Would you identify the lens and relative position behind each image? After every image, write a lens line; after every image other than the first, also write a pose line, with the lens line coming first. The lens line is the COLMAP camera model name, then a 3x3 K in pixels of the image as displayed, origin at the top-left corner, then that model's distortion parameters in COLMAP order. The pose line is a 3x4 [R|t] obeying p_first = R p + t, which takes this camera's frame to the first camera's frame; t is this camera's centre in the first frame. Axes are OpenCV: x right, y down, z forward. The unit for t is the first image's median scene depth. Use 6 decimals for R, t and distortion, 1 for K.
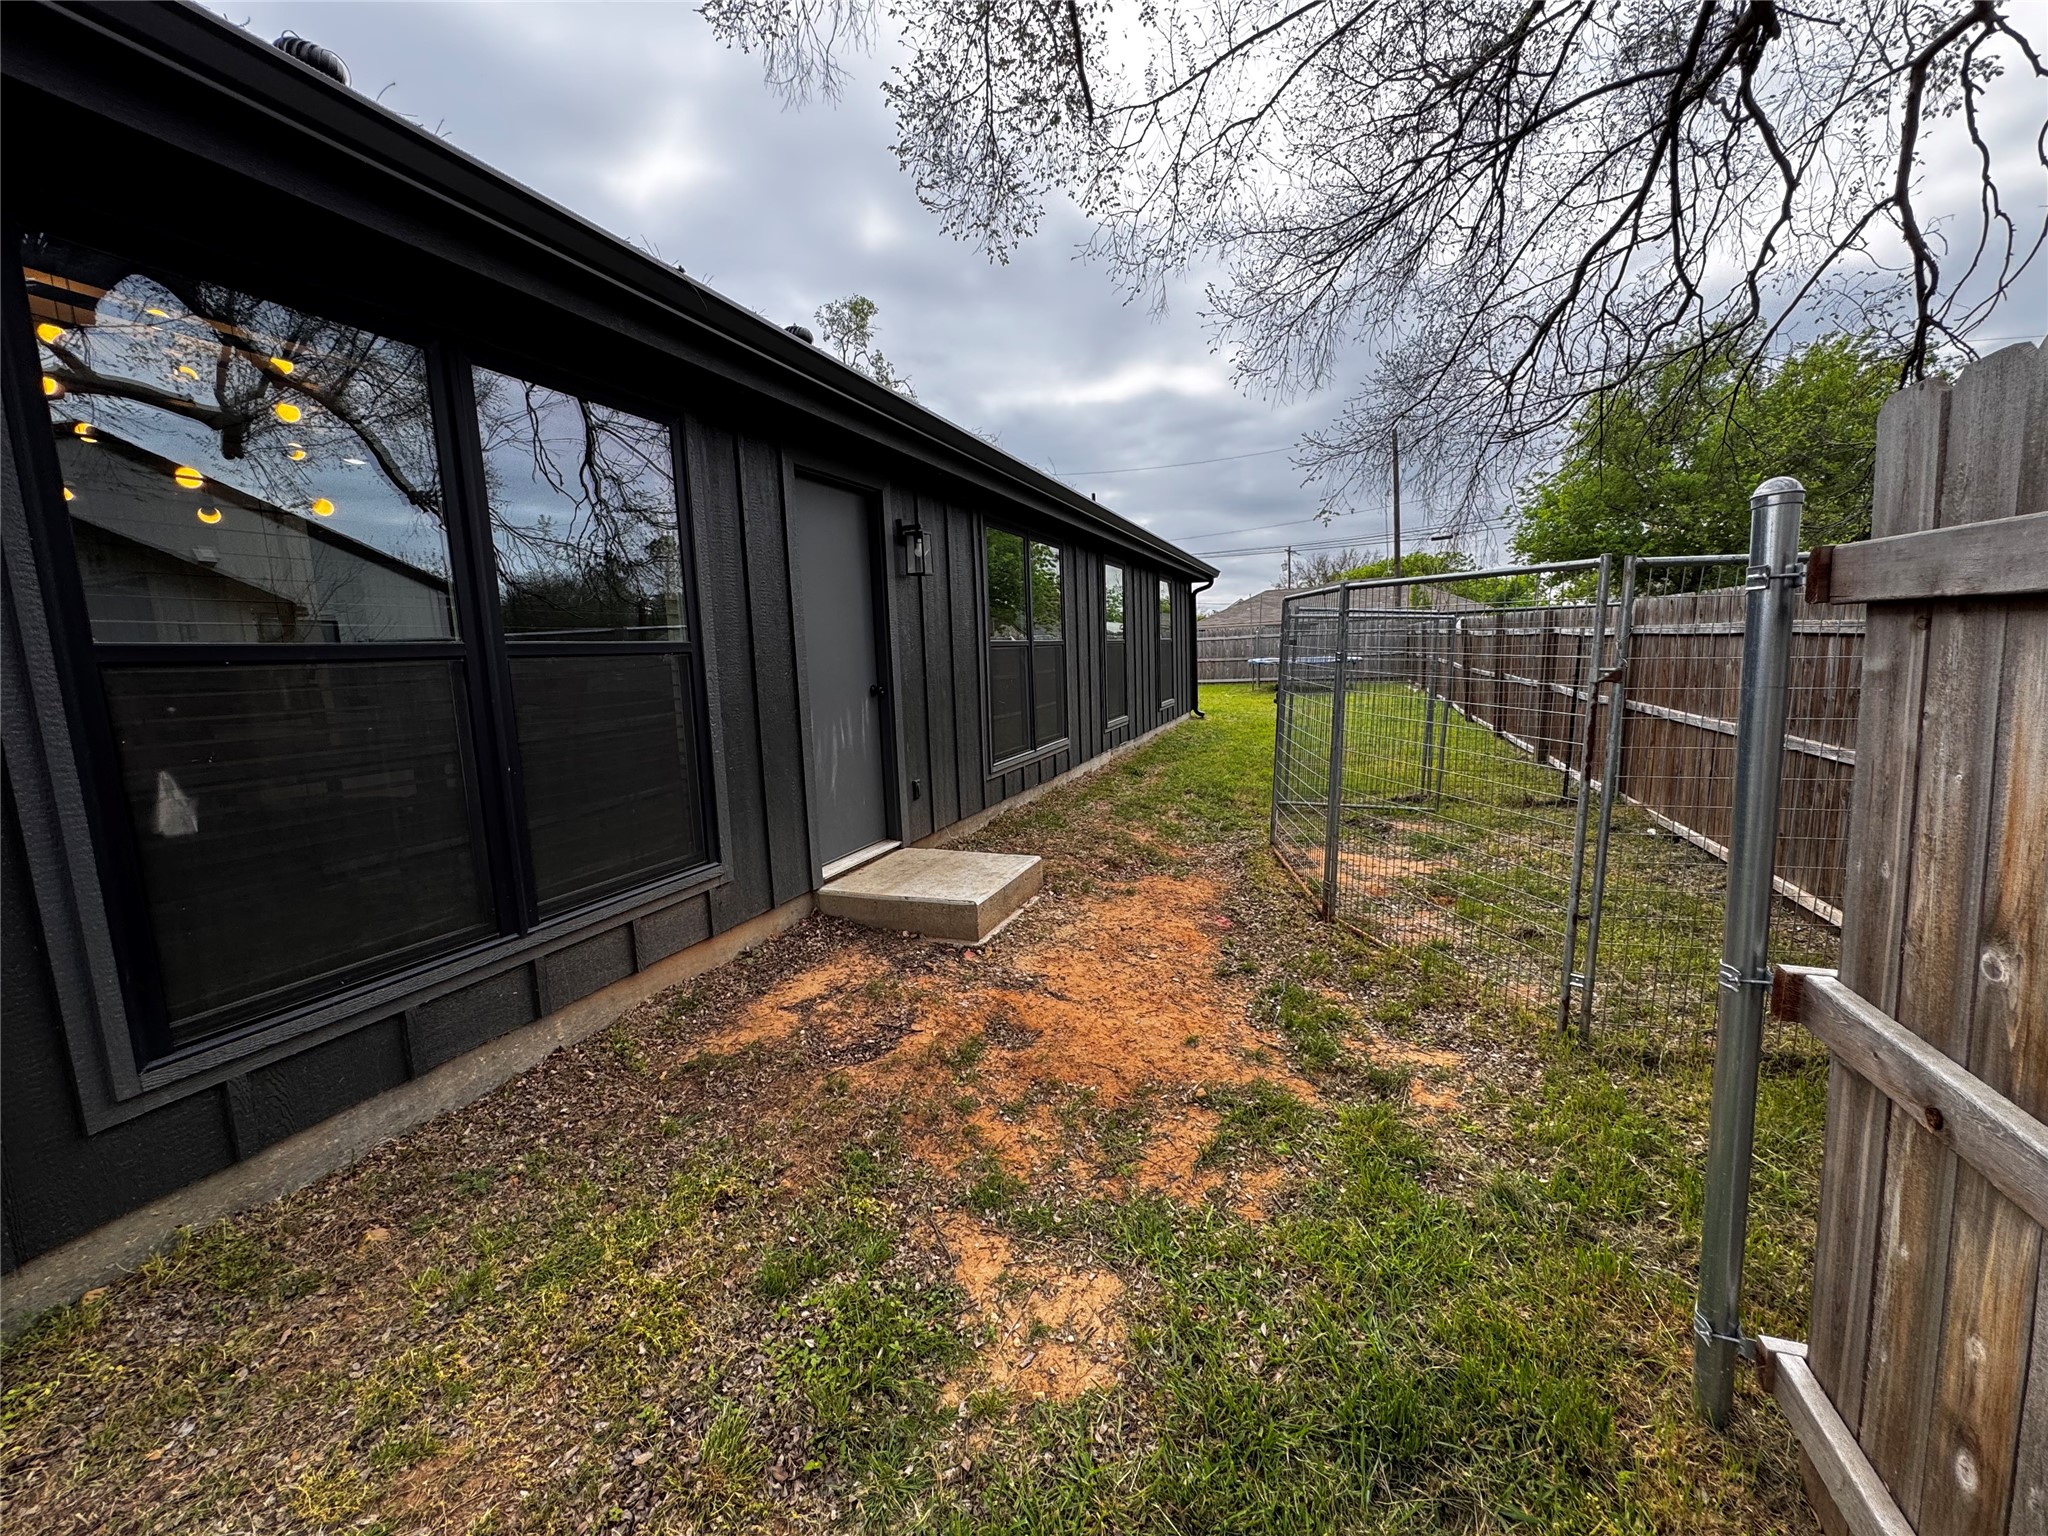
lens RADIAL K [[820.6, 0, 1028.3], [0, 820.6, 760.0], [0, 0, 1]] dist [-0.000158, 0.000702]
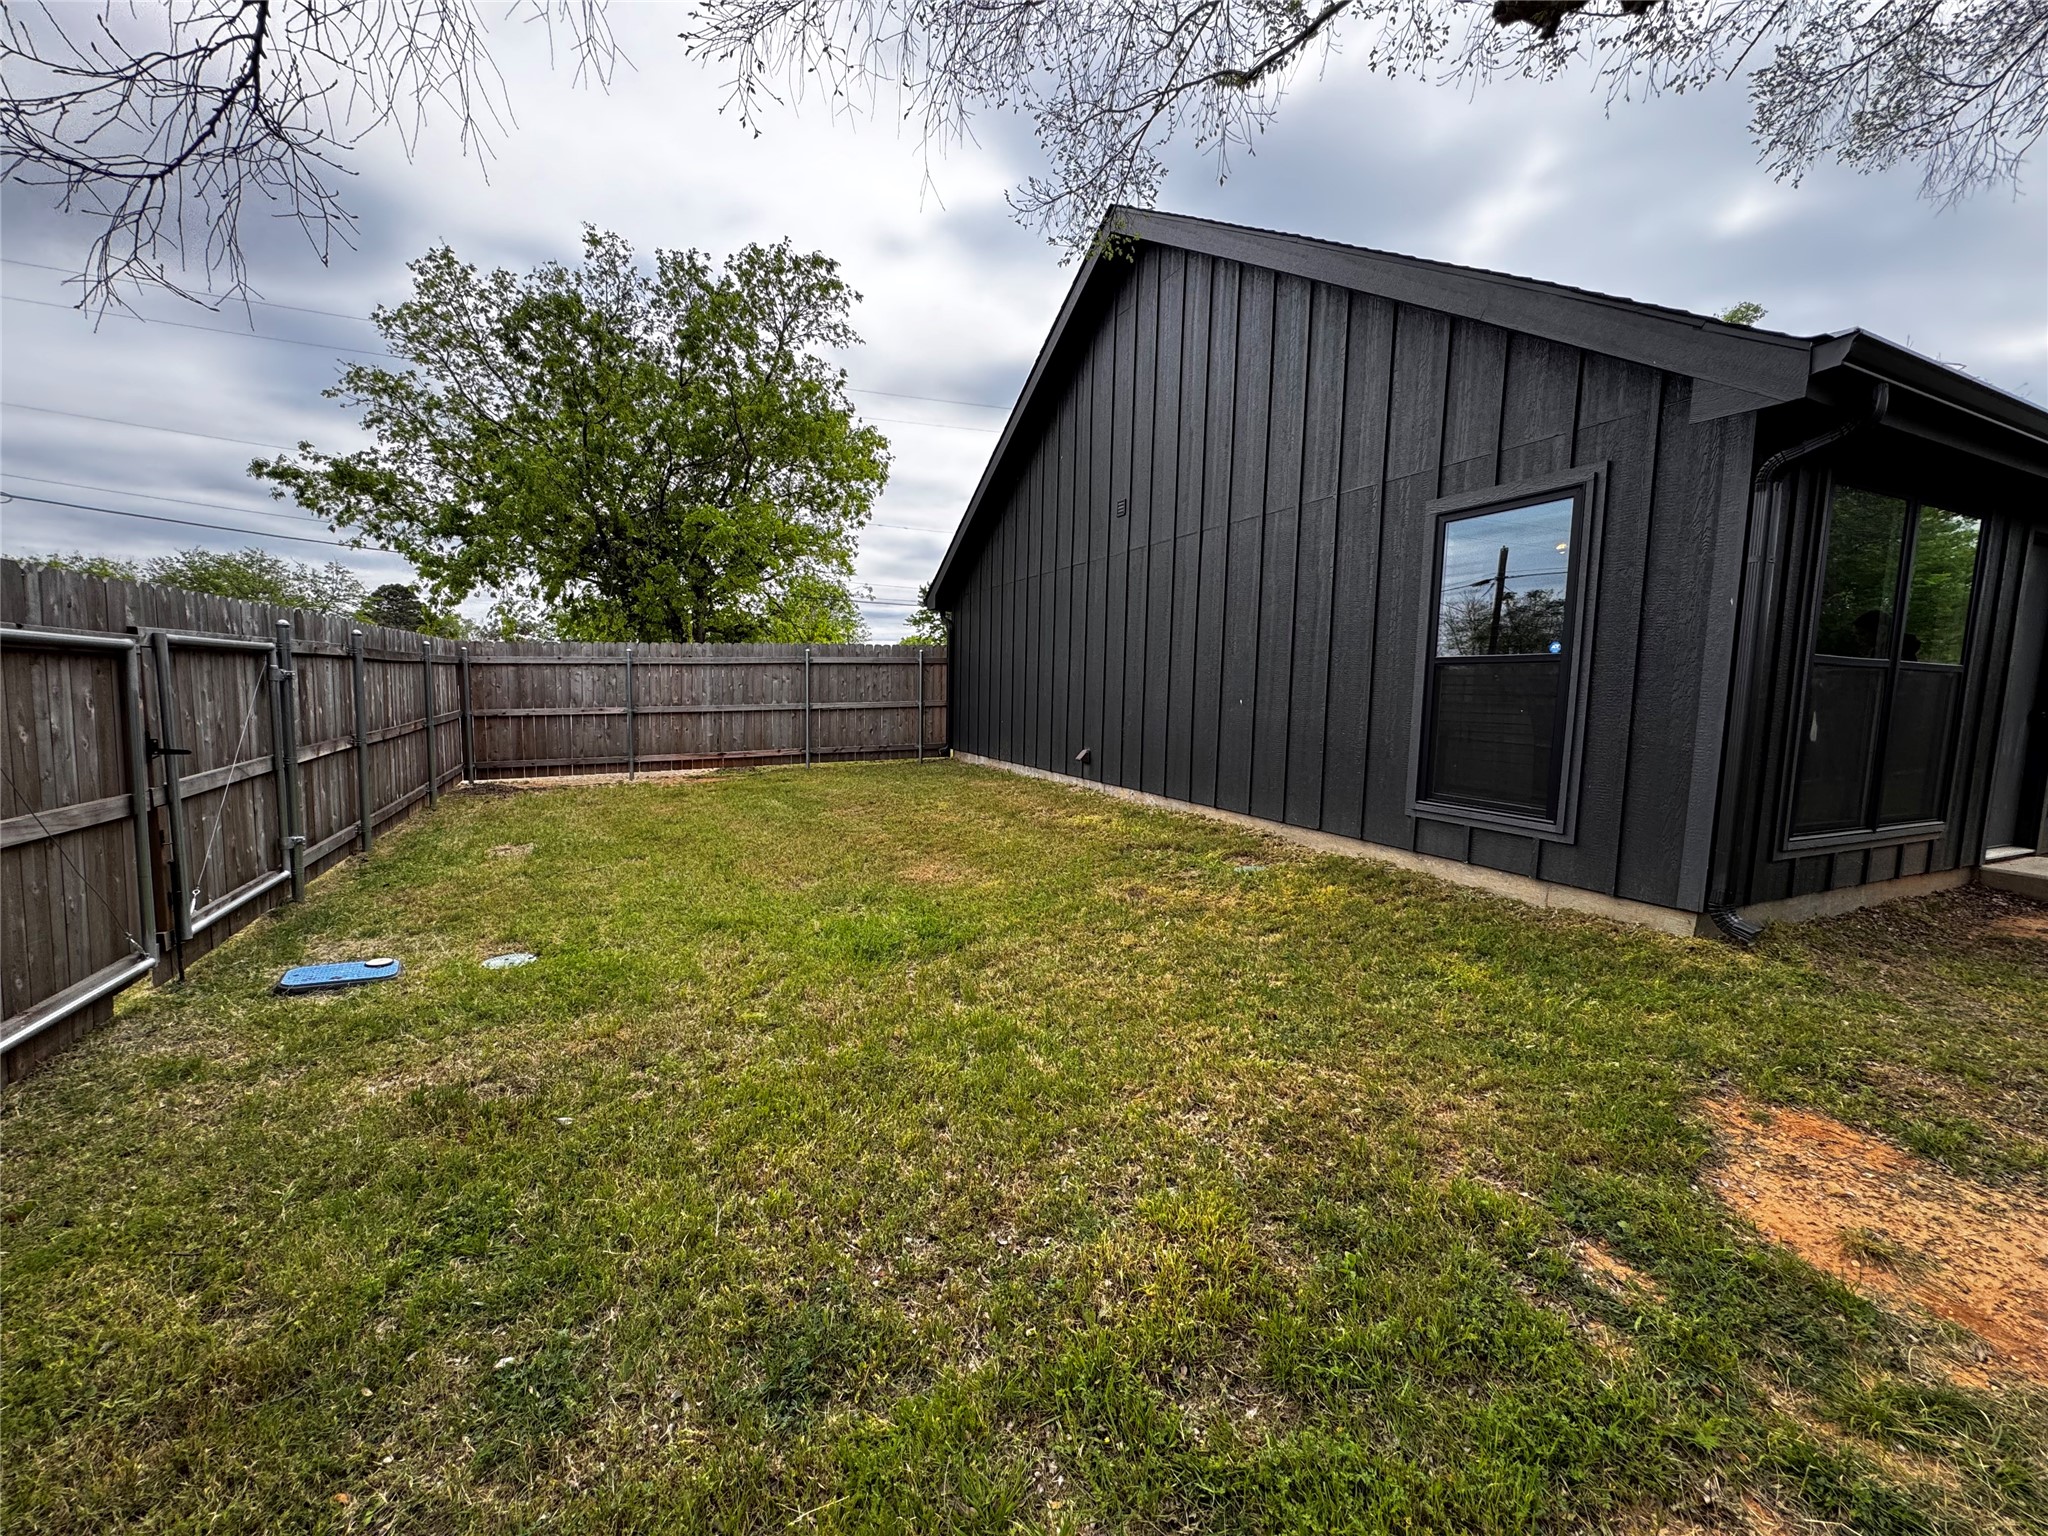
lens RADIAL K [[820.6, 0, 1017.1], [0, 820.6, 764.9], [0, 0, 1]] dist [-0.000158, 0.000702]
pose [[0.715718, 0.124008, -0.687292, -0.676094], [-0.142502, 0.989336, 0.030111, 0.256512], [0.683697, 0.076389, 0.725757, -1.346583]]
